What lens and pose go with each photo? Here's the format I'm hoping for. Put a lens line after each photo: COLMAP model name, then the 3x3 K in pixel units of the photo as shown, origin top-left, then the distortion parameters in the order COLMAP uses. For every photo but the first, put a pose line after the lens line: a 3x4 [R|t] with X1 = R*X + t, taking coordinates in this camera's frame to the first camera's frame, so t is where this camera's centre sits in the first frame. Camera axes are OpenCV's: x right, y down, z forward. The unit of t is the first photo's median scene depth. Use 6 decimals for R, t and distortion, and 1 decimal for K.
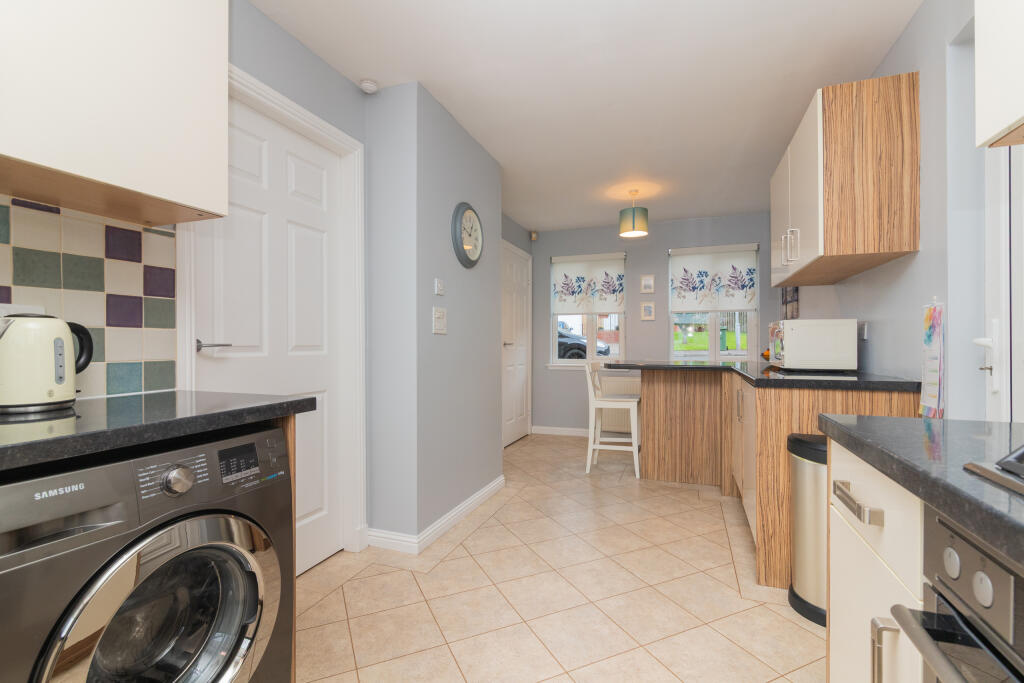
lens RADIAL K [[465.9, 0, 511.8], [0, 465.9, 342.4], [0, 0, 1]] dist [-0.012519, -0.000033]
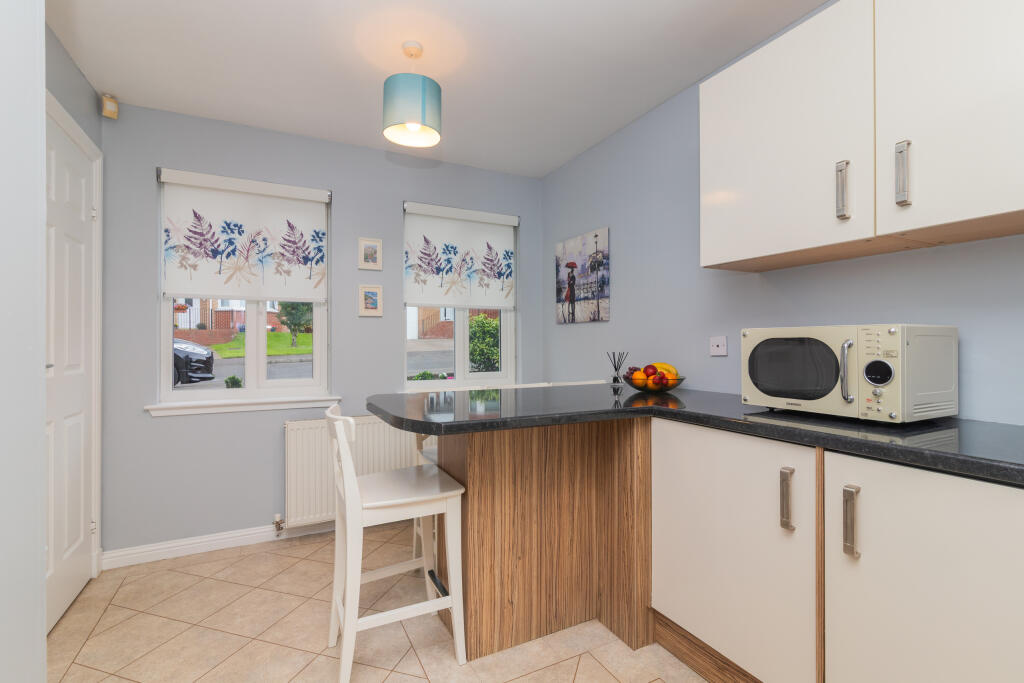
lens RADIAL K [[465.9, 0, 514.6], [0, 465.9, 343.8], [0, 0, 1]] dist [-0.012519, -0.000033]
pose [[0.664005, -0.001780, 0.747726, -0.022326], [0.000093, 0.999997, 0.002298, -0.013760], [-0.747728, -0.001457, 0.664003, 0.463612]]
